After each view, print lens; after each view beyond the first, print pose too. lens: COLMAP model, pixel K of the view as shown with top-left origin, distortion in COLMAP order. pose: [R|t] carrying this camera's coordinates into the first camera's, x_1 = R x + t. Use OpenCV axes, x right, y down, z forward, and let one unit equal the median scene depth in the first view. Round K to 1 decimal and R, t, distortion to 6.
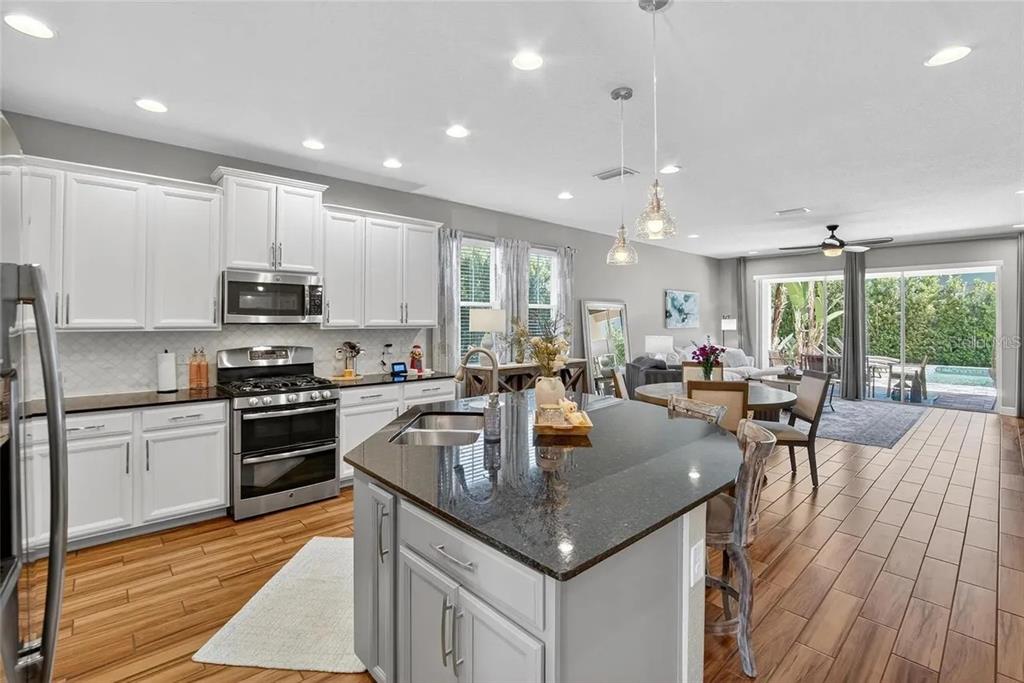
lens RADIAL K [[463.8, 0, 513.9], [0, 463.8, 319.9], [0, 0, 1]] dist [-0.017295, 0.000896]
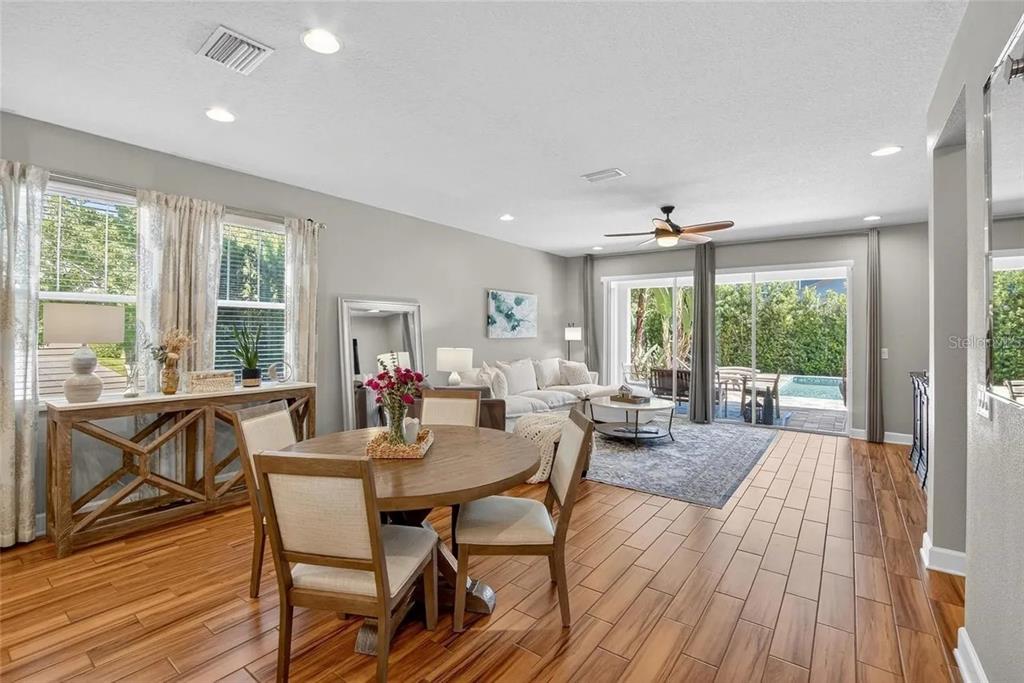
lens RADIAL K [[454.5, 0, 505.7], [0, 454.5, 330.4], [0, 0, 1]] dist [-0.029661, 0.000339]
pose [[0.985981, 0.006884, 0.166716, 0.303378], [-0.007532, 0.999966, 0.003258, 0.003448], [-0.166688, -0.004468, 0.986000, 0.298004]]
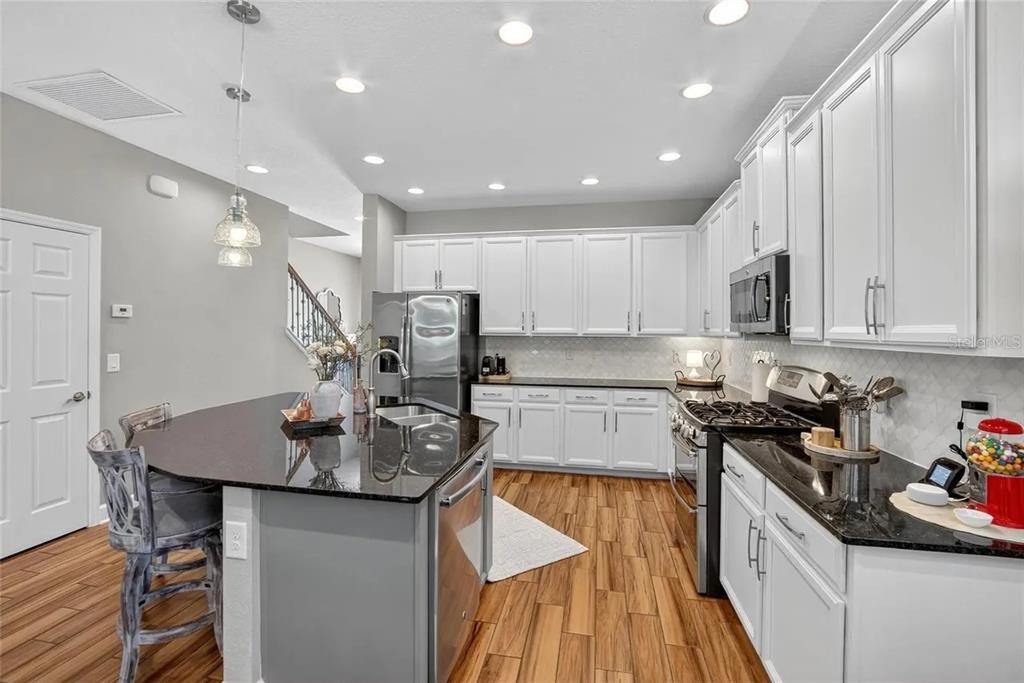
lens RADIAL K [[454.5, 0, 505.7], [0, 454.5, 330.4], [0, 0, 1]] dist [-0.029661, 0.000339]
pose [[-0.807778, -0.006086, -0.589455, 0.128080], [-0.006641, 0.999977, -0.001223, 0.003896], [0.589449, 0.002927, -0.807800, 0.770169]]
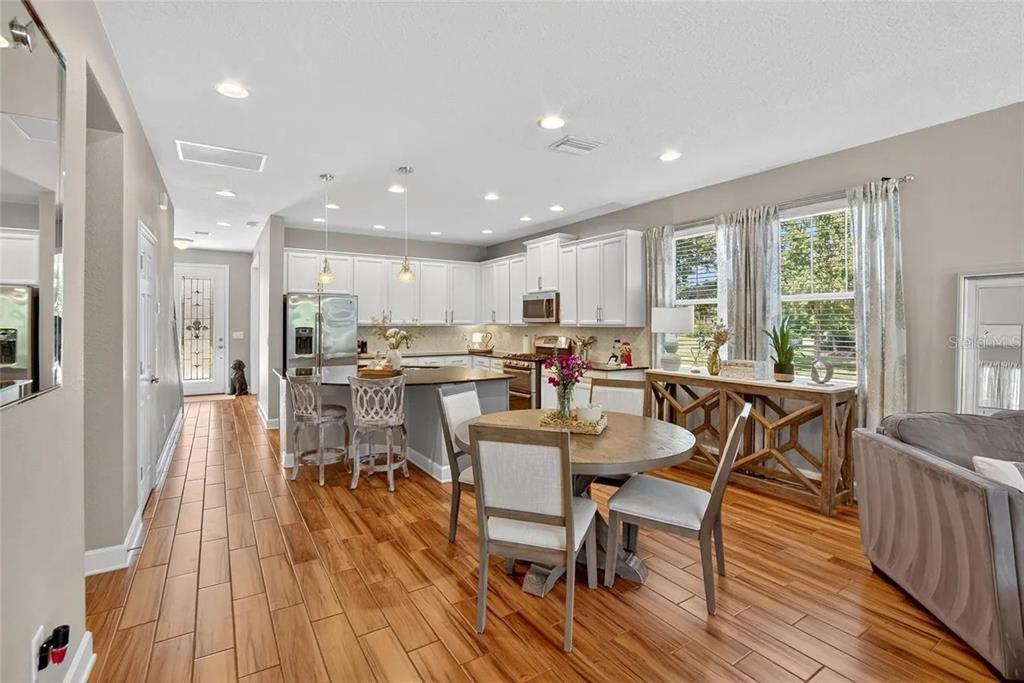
lens RADIAL K [[463.8, 0, 513.9], [0, 463.8, 319.9], [0, 0, 1]] dist [-0.017295, 0.000896]
pose [[-0.169106, -0.007245, -0.985571, 0.707998], [0.002312, 0.999967, -0.007747, 0.006131], [0.985595, -0.003589, -0.169084, 0.686850]]
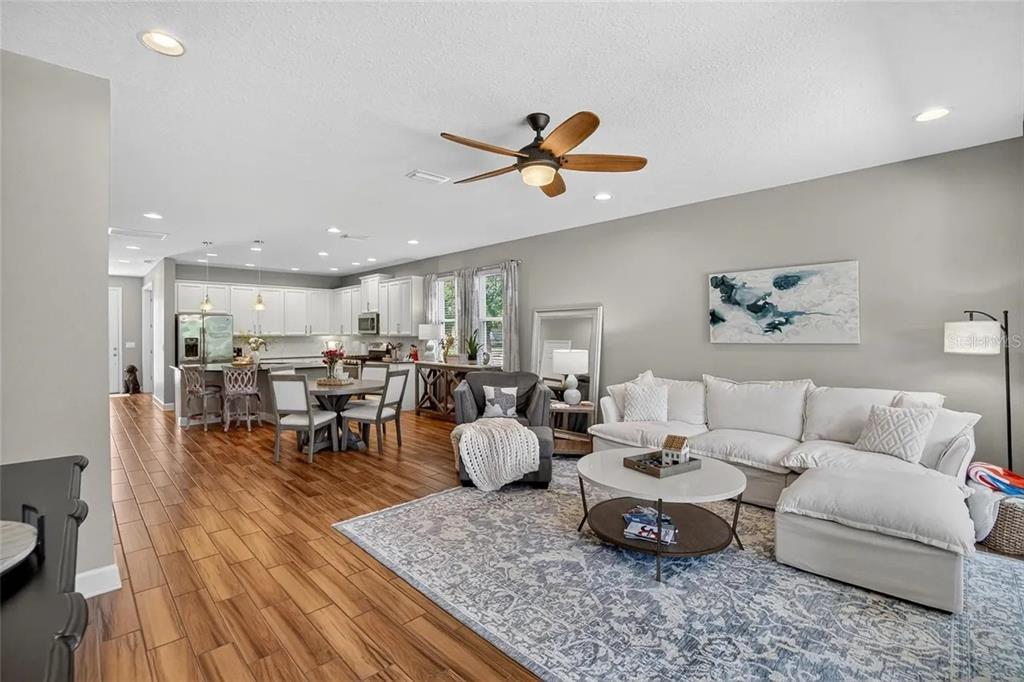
lens RADIAL K [[454.5, 0, 505.7], [0, 454.5, 329.9], [0, 0, 1]] dist [-0.029661, 0.000339]
pose [[0.026175, -0.007630, -0.999628, 1.157993], [0.007895, 0.999941, -0.007426, 0.006833], [0.999626, -0.007697, 0.026233, 0.972329]]
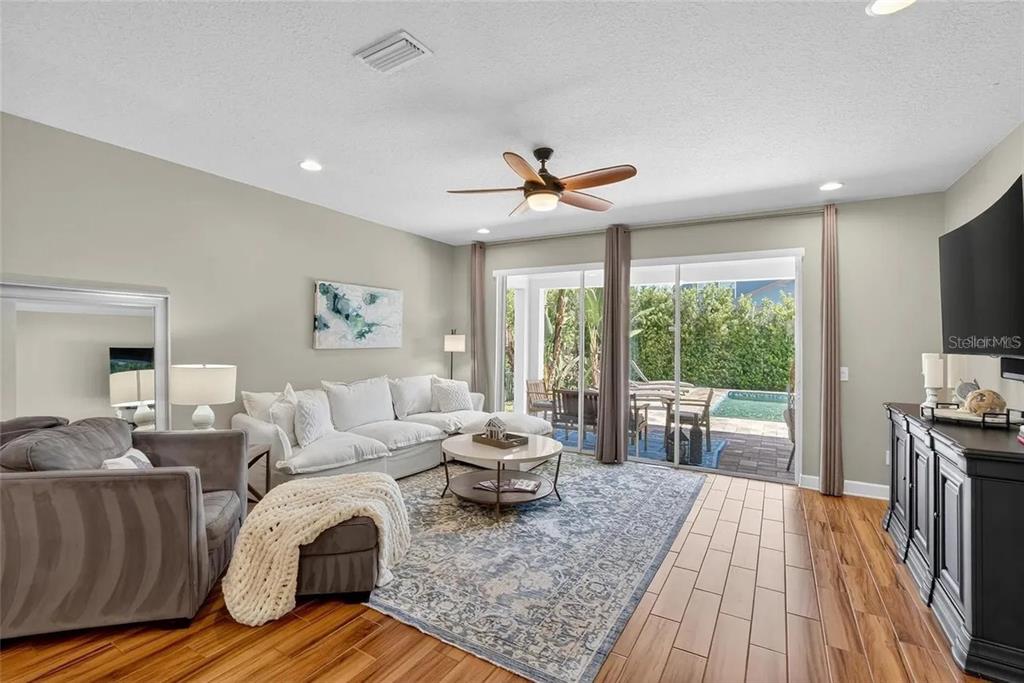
lens RADIAL K [[453.9, 0, 509.2], [0, 453.9, 334.5], [0, 0, 1]] dist [-0.018640, 0.000169]
pose [[0.959830, 0.018248, 0.279988, 0.533275], [-0.016683, 0.999829, -0.007972, 0.002377], [-0.280085, 0.002981, 0.959971, 0.545410]]
